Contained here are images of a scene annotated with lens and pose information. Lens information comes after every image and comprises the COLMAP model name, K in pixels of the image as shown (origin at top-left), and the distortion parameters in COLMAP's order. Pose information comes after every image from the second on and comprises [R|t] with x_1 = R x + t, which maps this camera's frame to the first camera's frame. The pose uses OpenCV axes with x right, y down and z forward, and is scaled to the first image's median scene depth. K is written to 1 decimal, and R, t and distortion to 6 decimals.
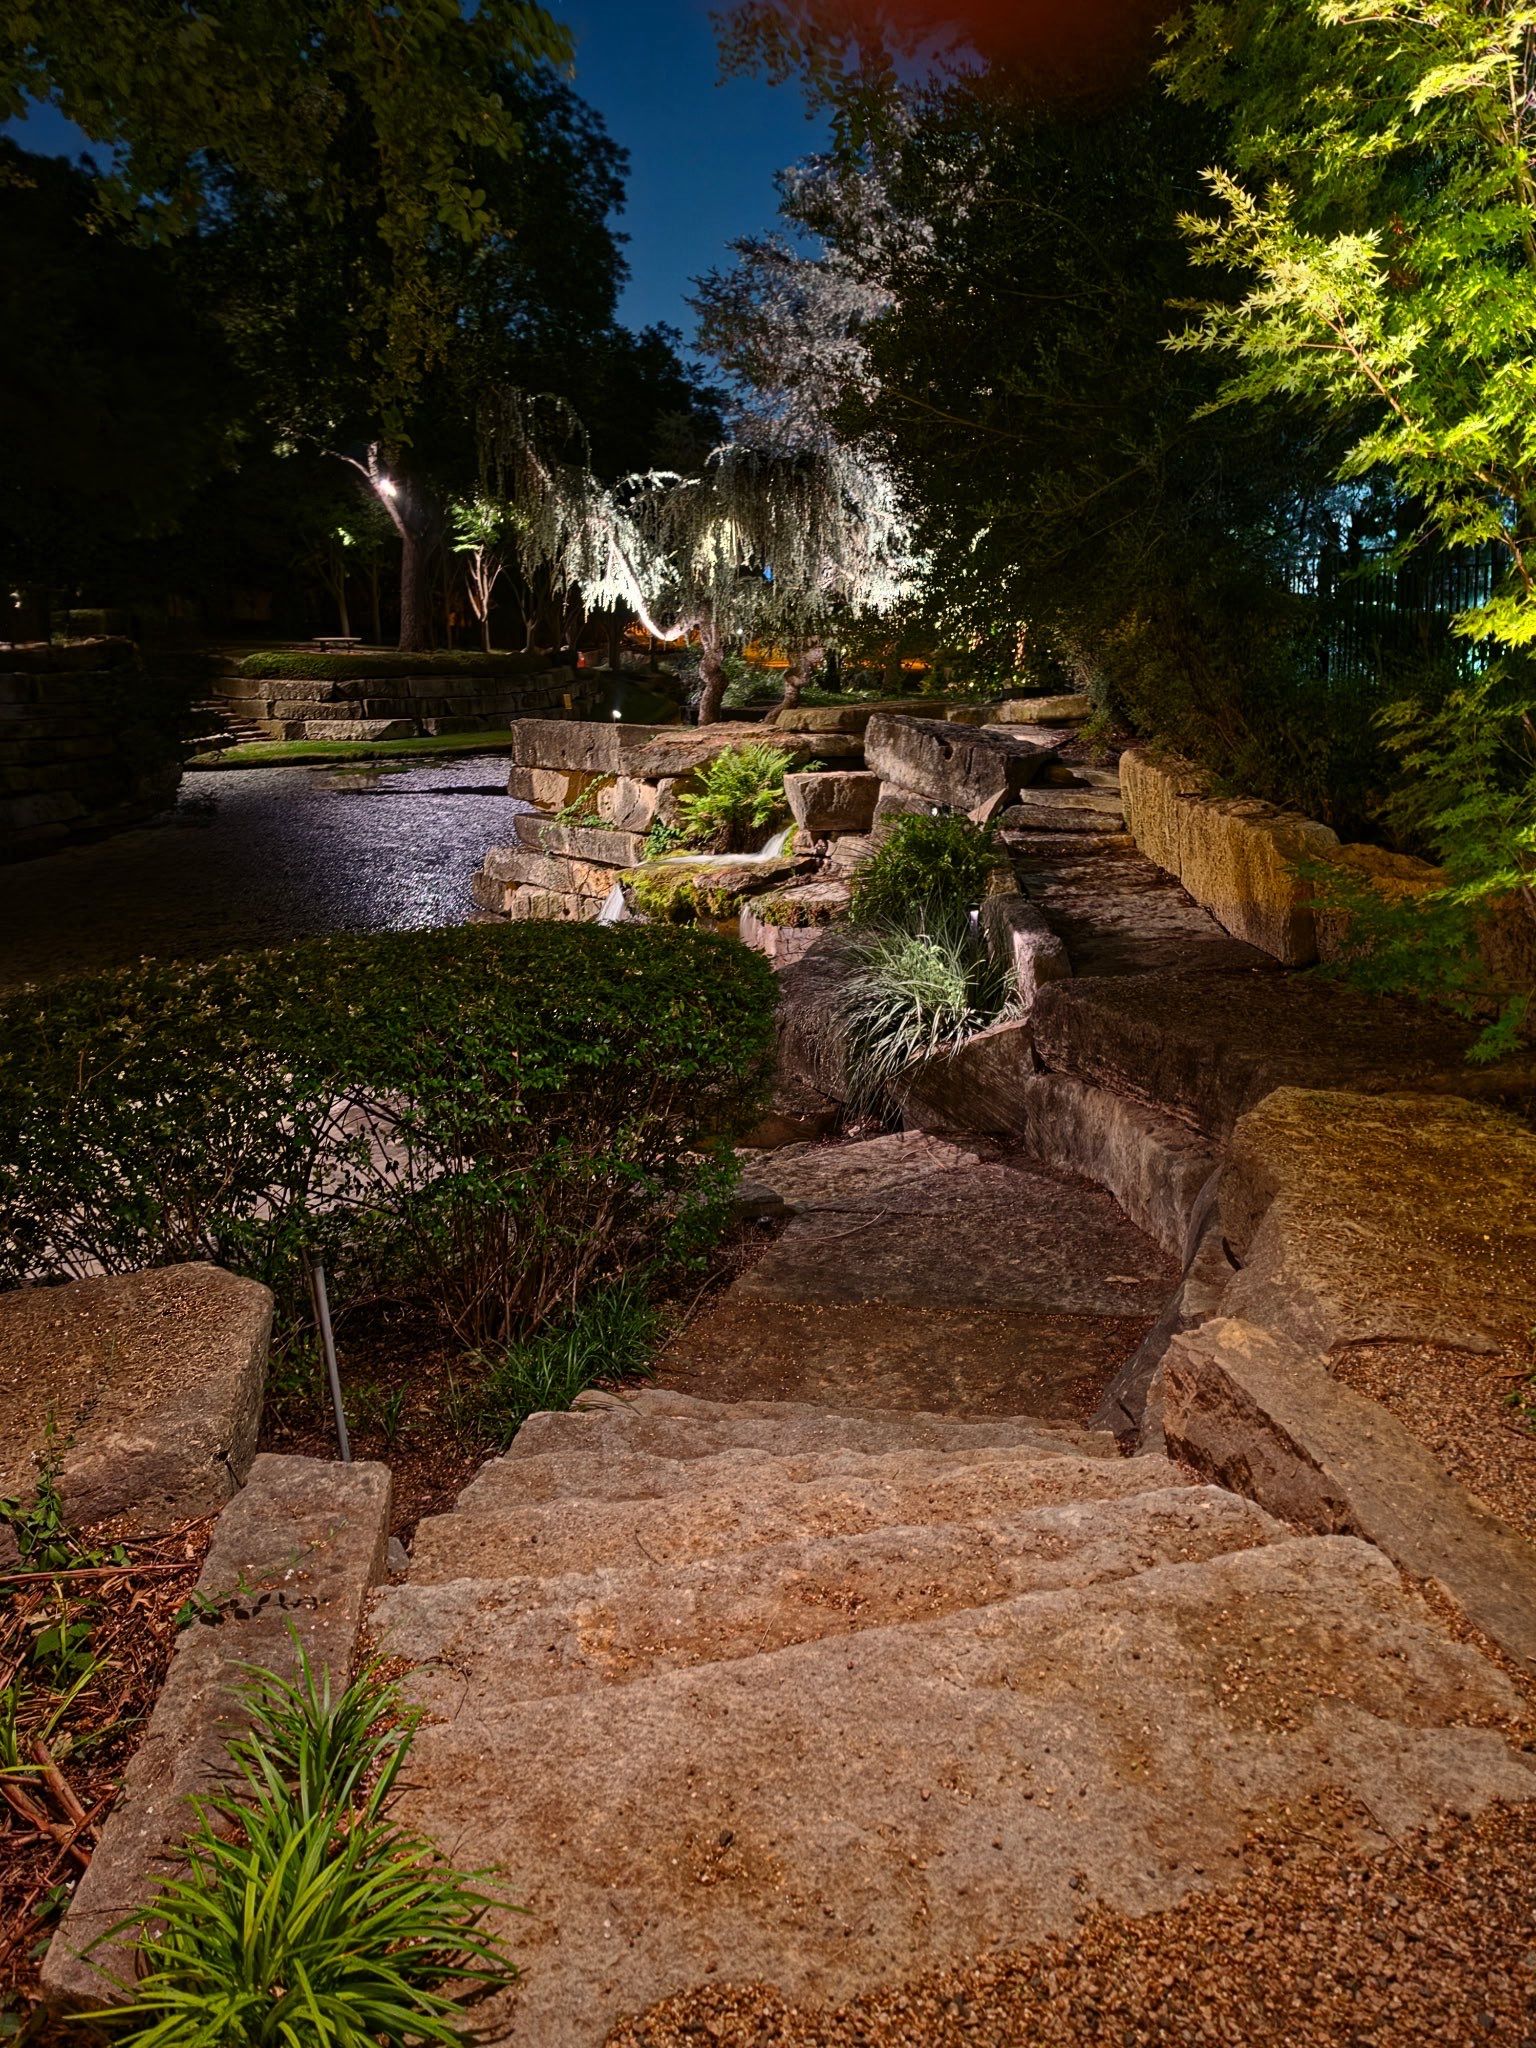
lens RADIAL K [[1459.5, 0, 785.9], [0, 1459.5, 1013.3], [0, 0, 1]] dist [0.095552, -0.140308]
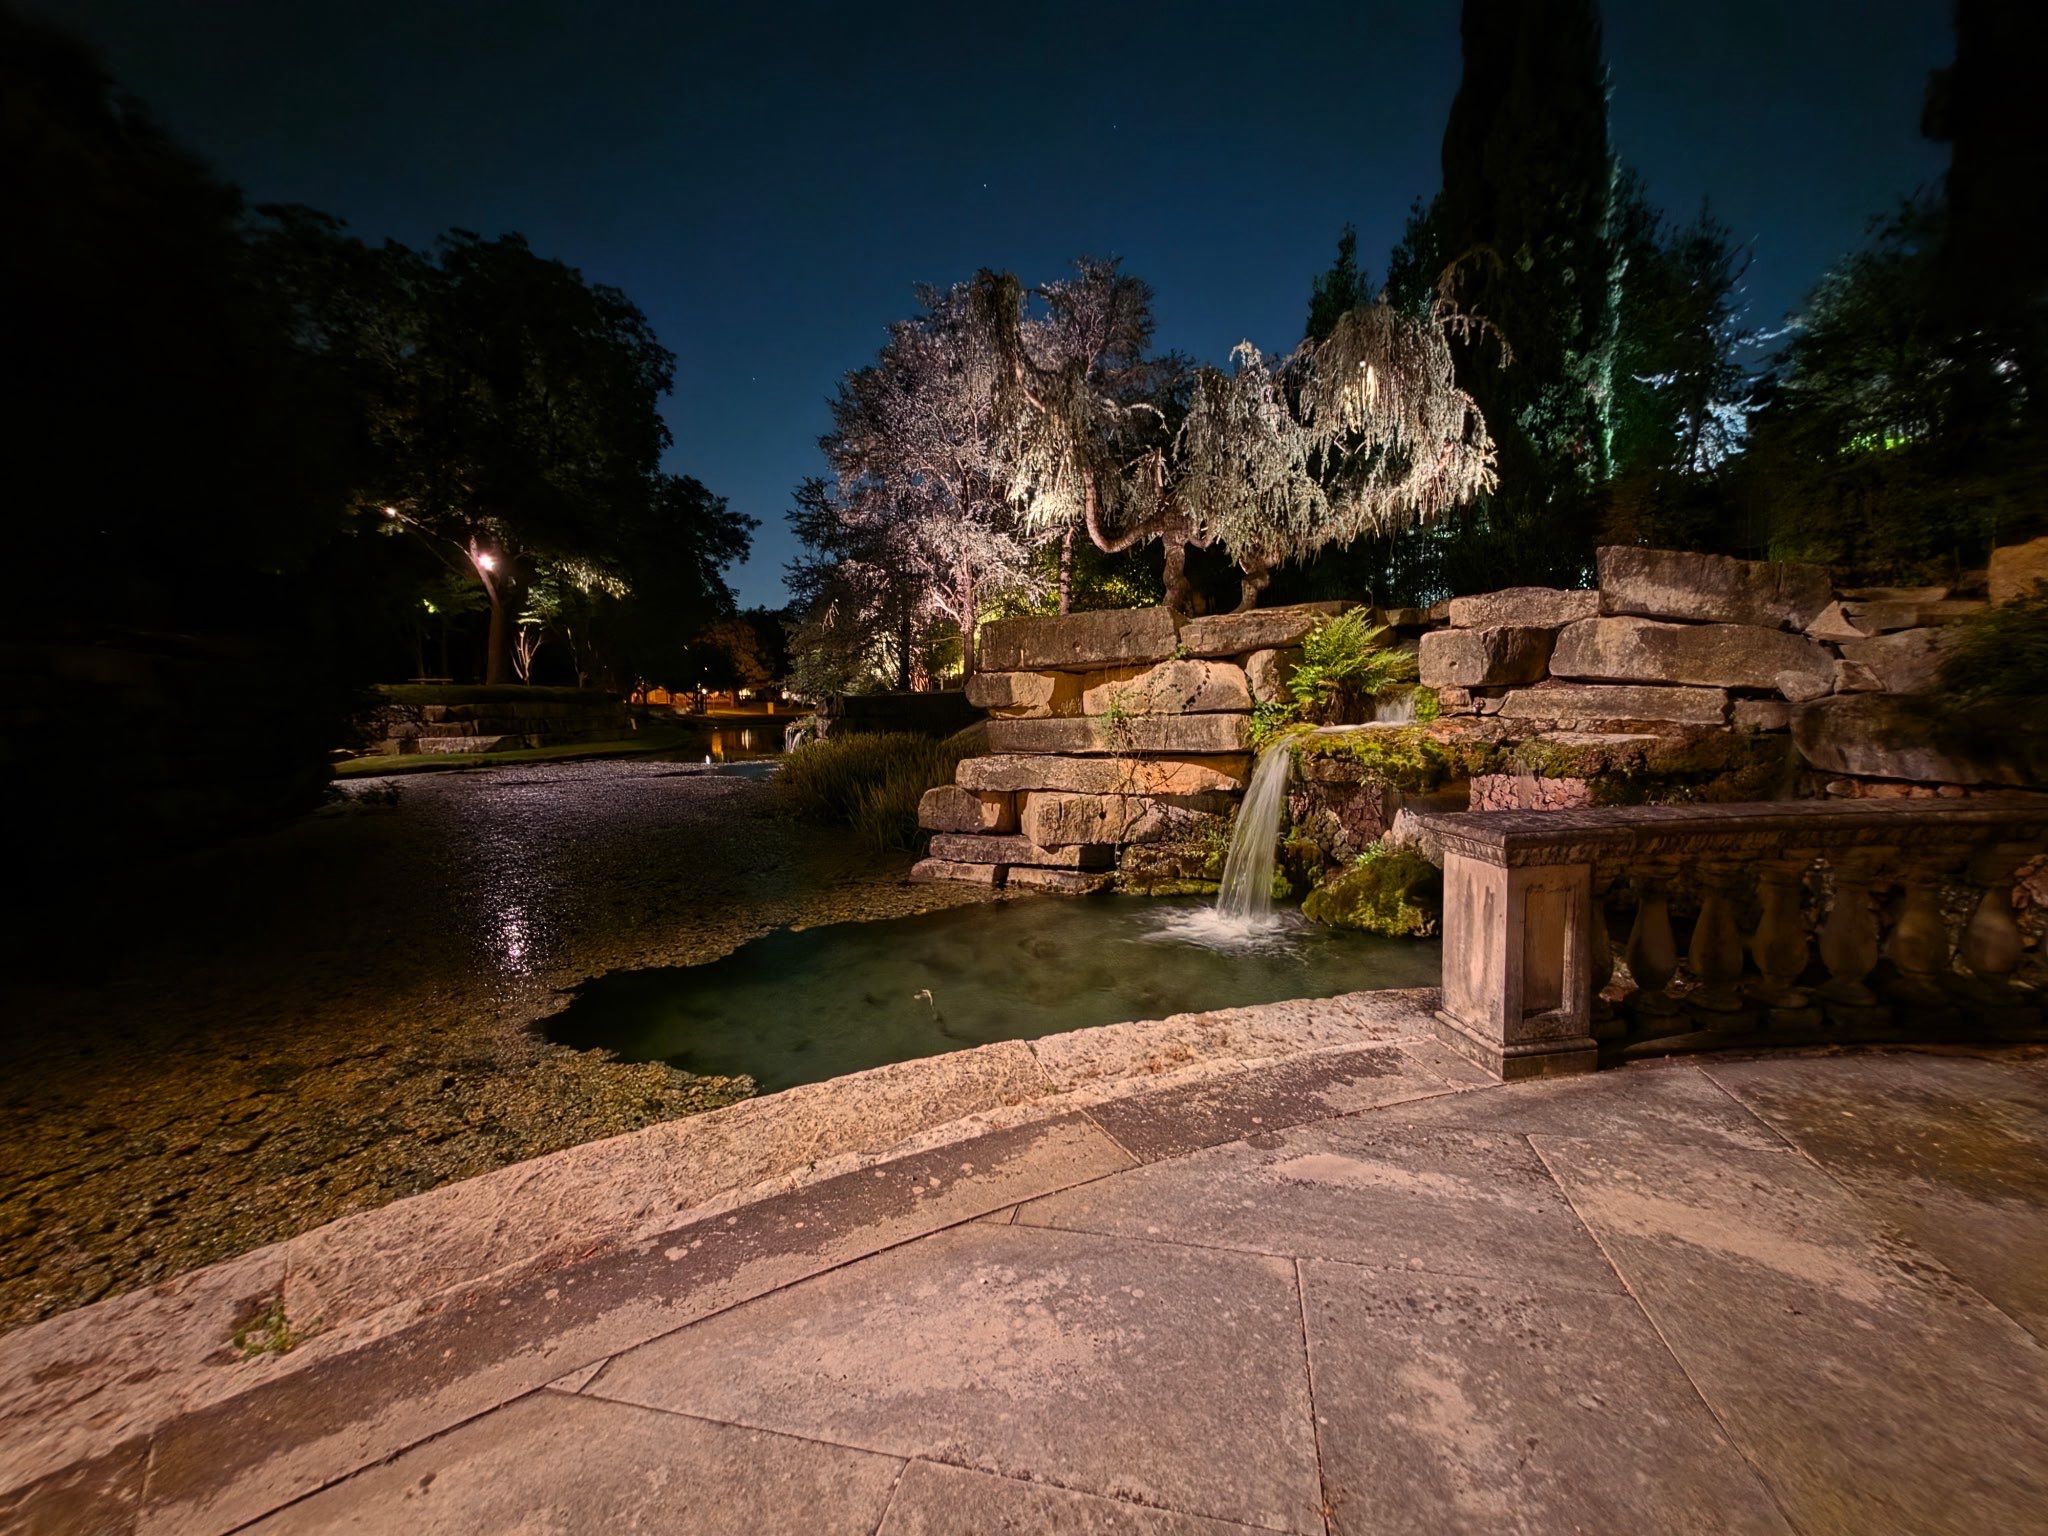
lens RADIAL K [[836.0, 0, 1024.0], [0, 836.0, 768.0], [0, 0, 1]] dist [-0.010181, 0.000236]
pose [[0.910210, -0.047286, 0.411438, -0.396555], [0.124835, 0.978580, -0.163702, -0.020693], [-0.394884, 0.200365, 0.896616, 0.557471]]
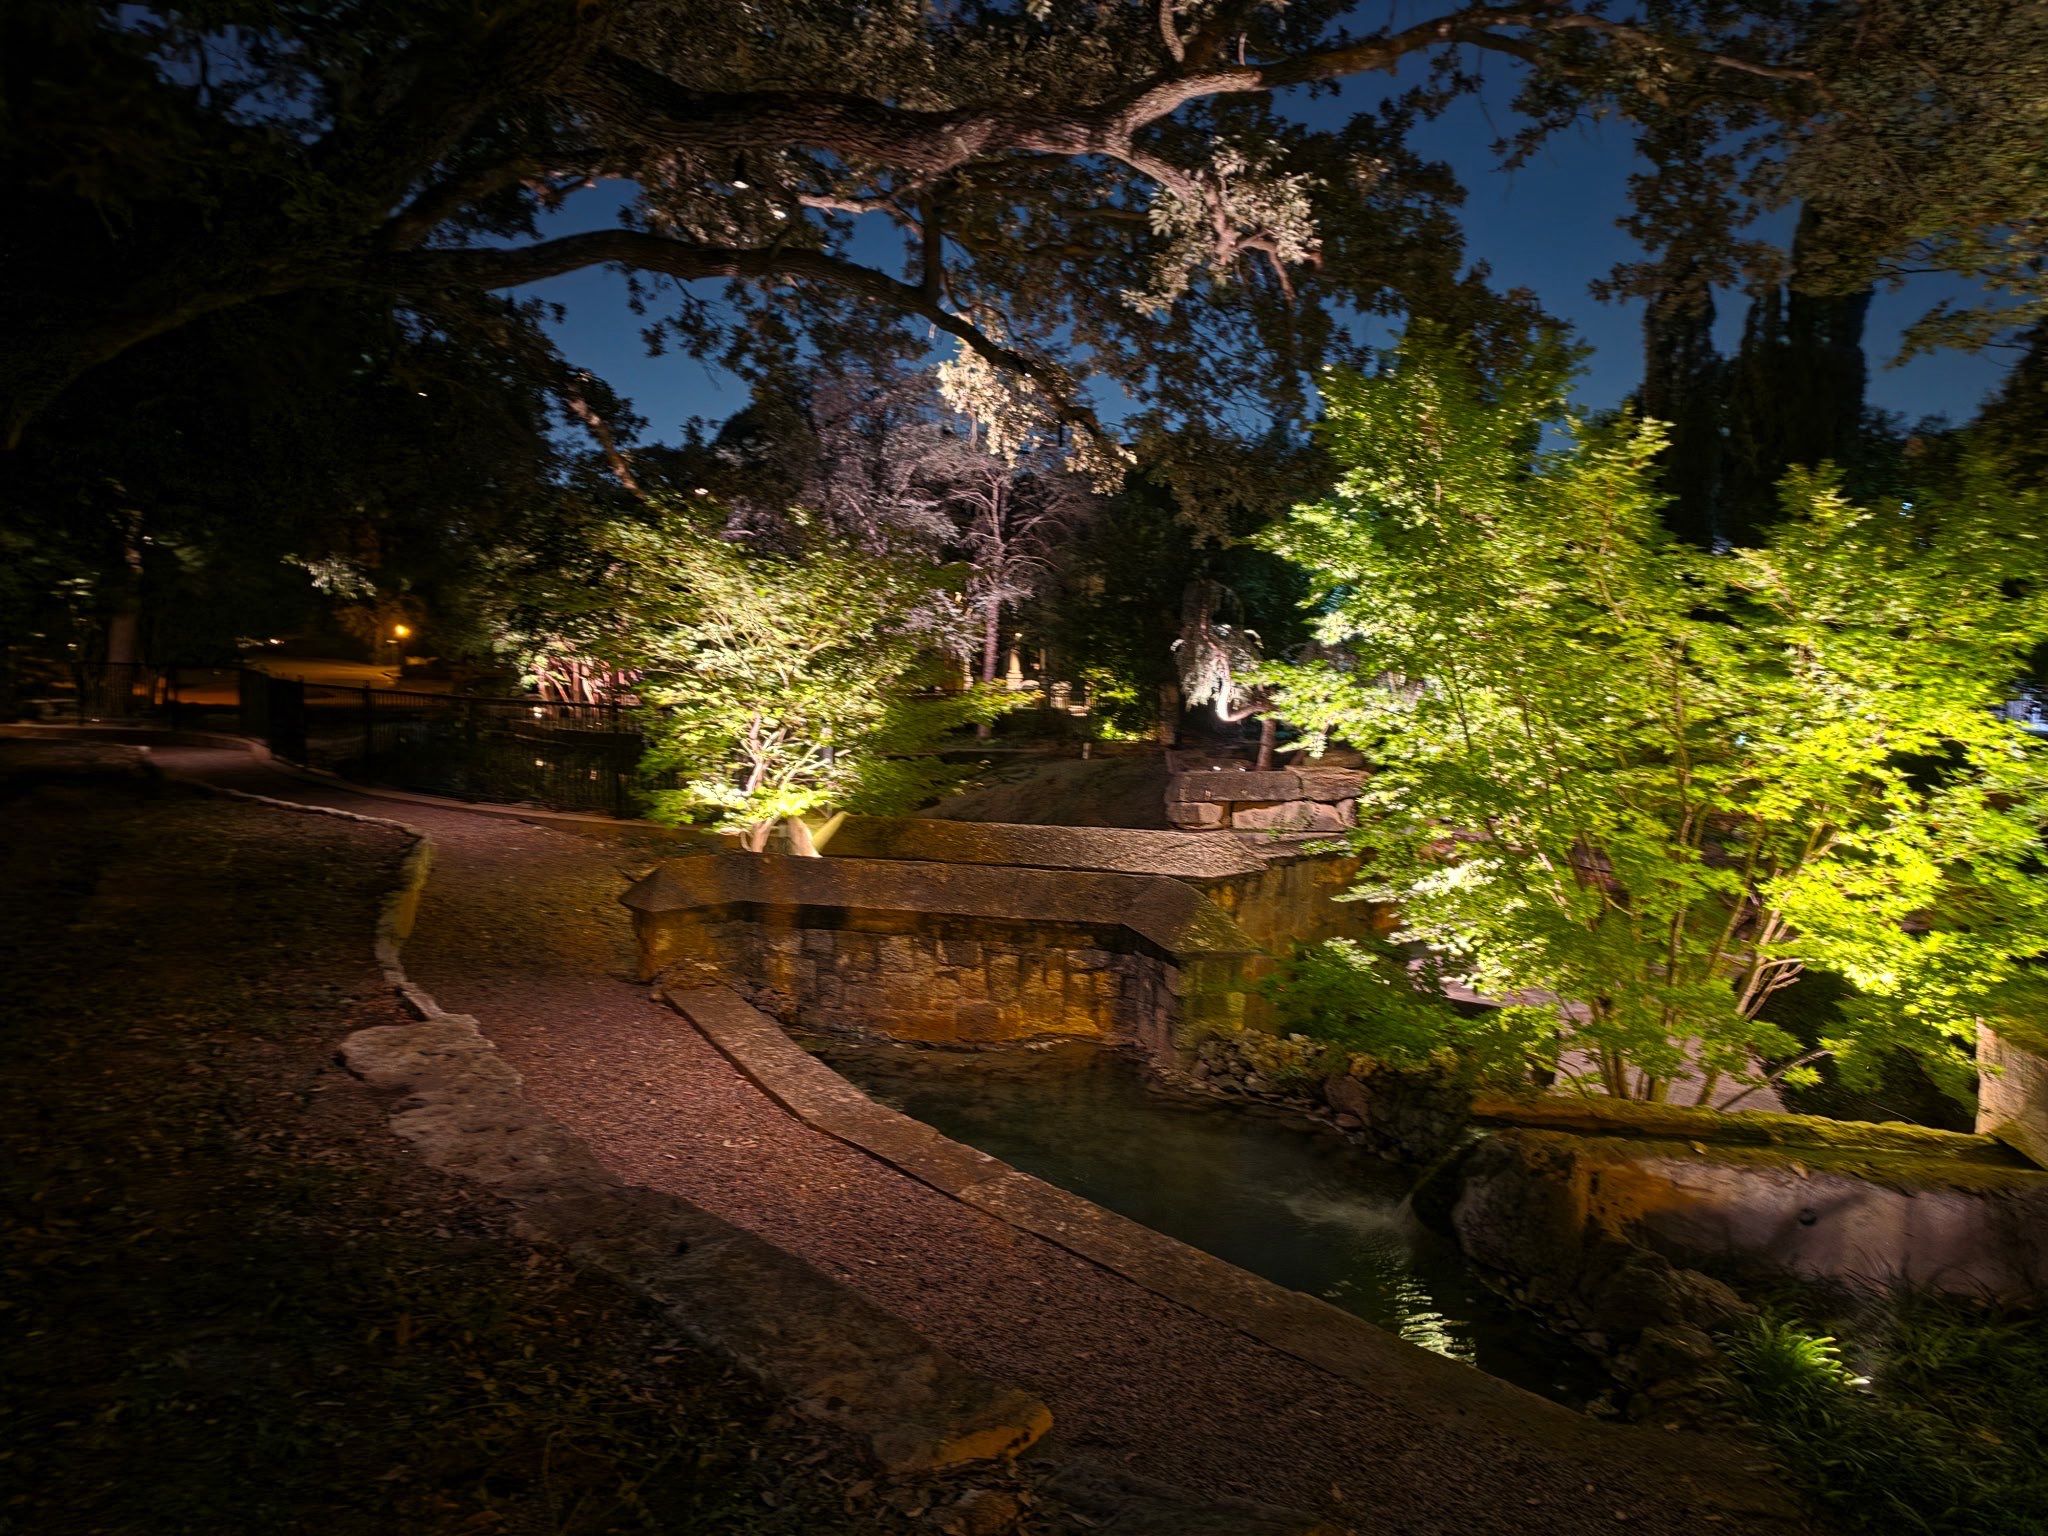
lens RADIAL K [[1459.5, 0, 1041.0], [0, 1459.5, 758.9], [0, 0, 1]] dist [0.095552, -0.140308]
pose [[0.681977, -0.047967, 0.729799, -1.468142], [0.176812, 0.979062, -0.100876, -0.087715], [-0.709679, 0.197832, 0.676179, 0.062442]]
